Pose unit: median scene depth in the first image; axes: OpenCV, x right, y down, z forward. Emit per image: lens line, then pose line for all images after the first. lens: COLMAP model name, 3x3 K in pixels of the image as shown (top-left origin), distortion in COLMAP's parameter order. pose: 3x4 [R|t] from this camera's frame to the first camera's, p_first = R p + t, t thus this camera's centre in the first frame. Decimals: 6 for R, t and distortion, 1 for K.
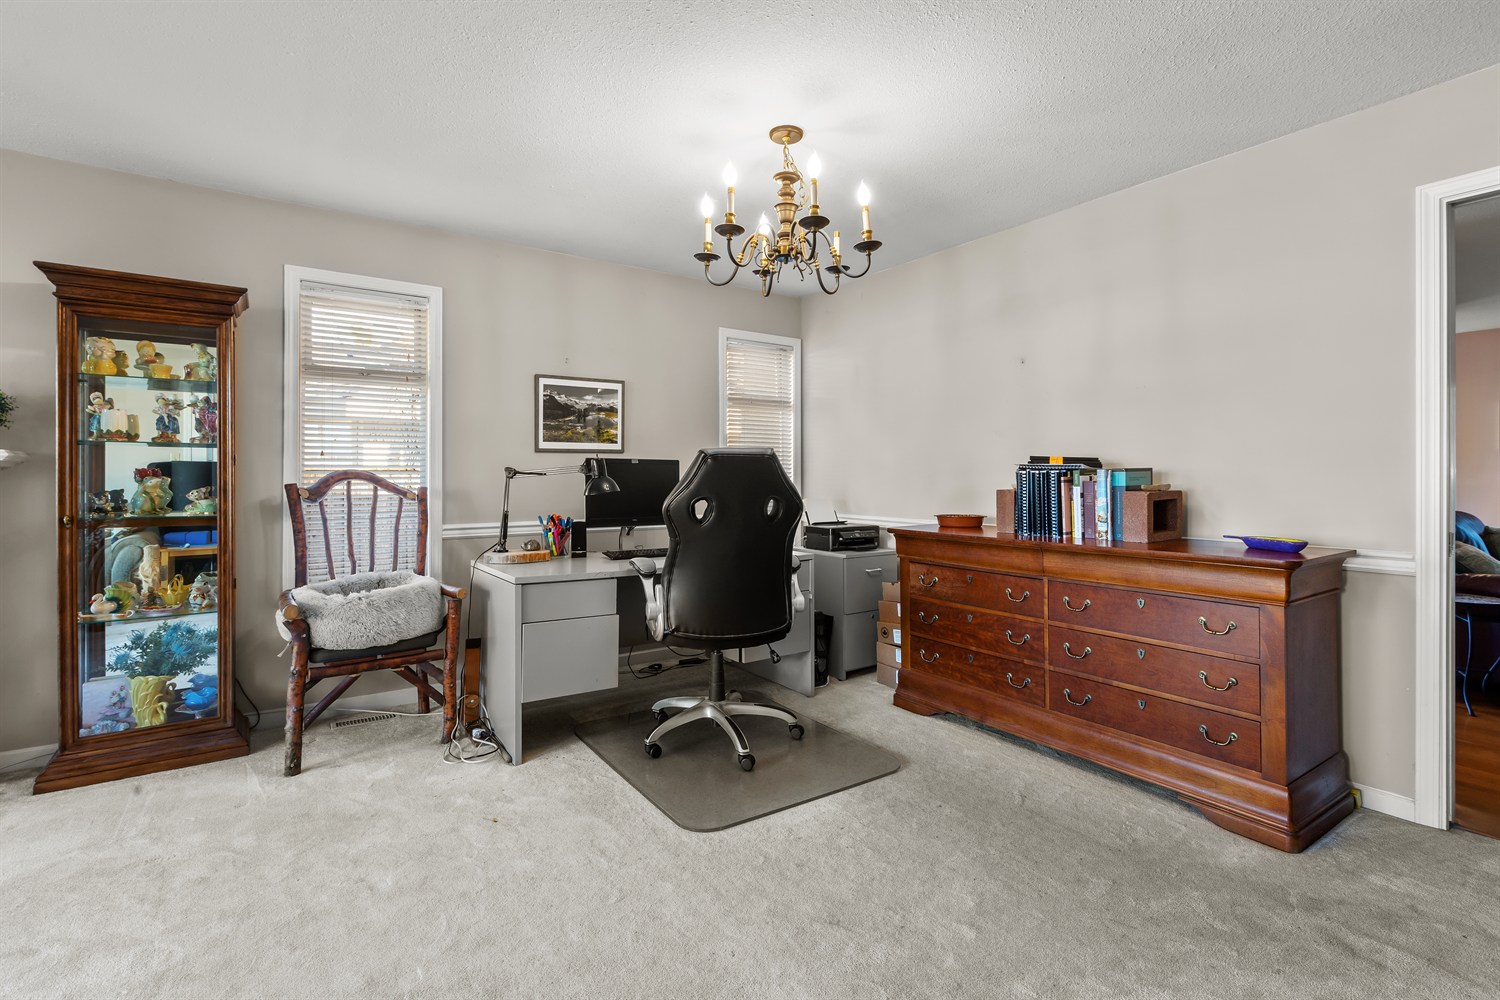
lens RADIAL K [[687.9, 0, 754.2], [0, 687.9, 475.5], [0, 0, 1]] dist [0.005589, -0.004641]
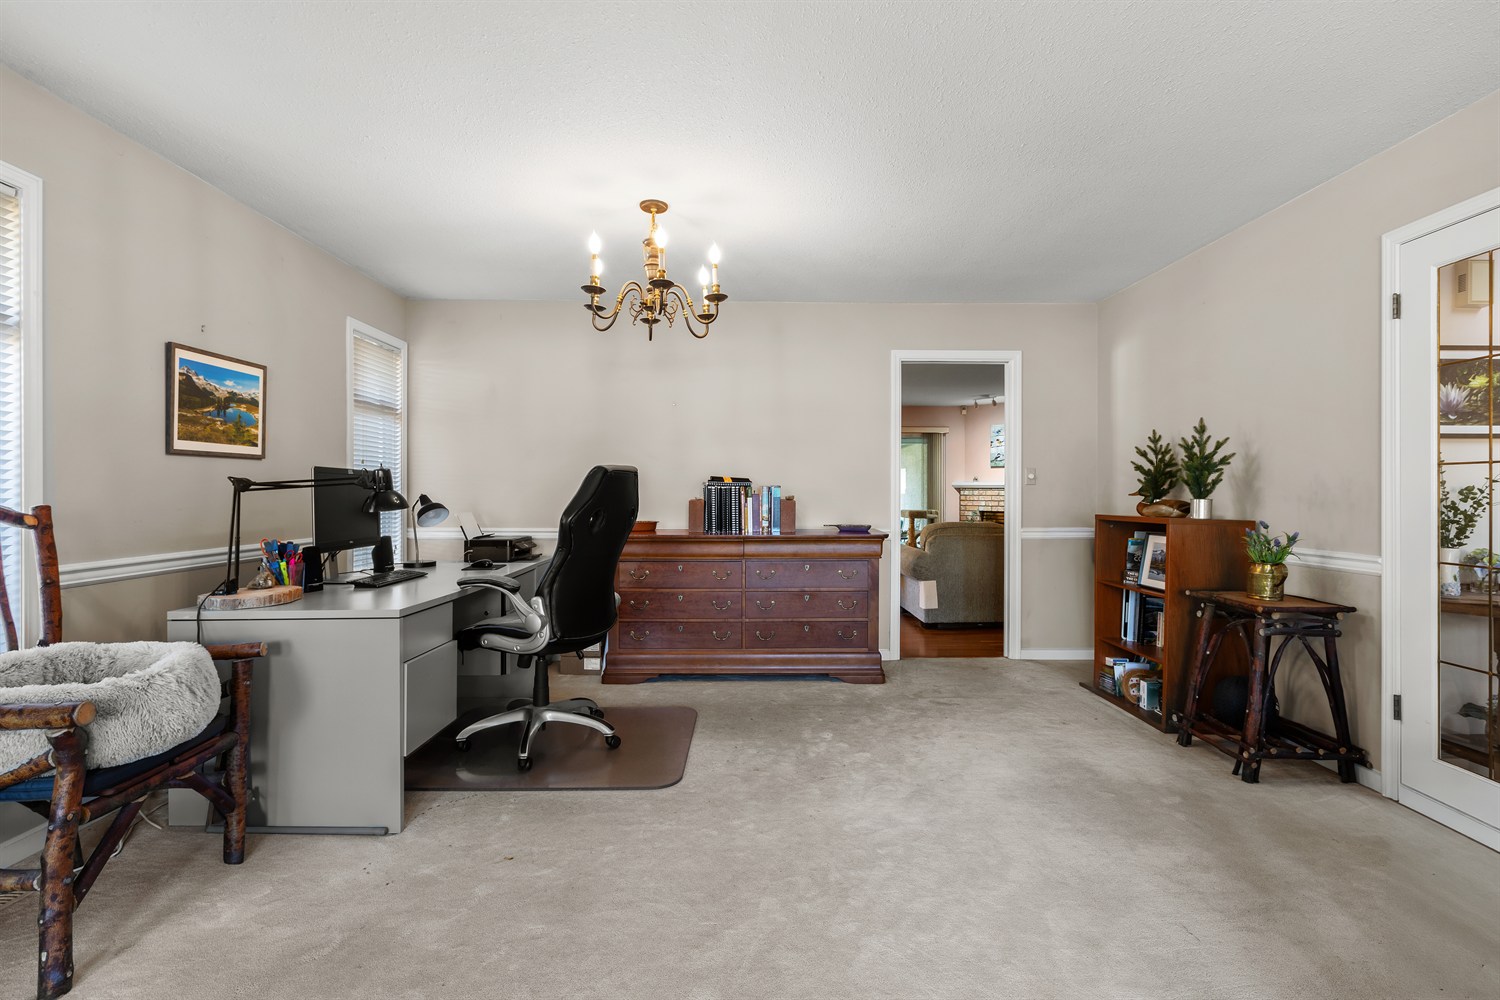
lens RADIAL K [[684.8, 0, 753.9], [0, 684.8, 490.6], [0, 0, 1]] dist [0.002232, 0.000081]
pose [[0.552732, 0.003097, 0.833354, -0.738703], [-0.002395, 0.999995, -0.002128, 0.003950], [-0.833356, -0.000819, 0.552736, 0.161659]]
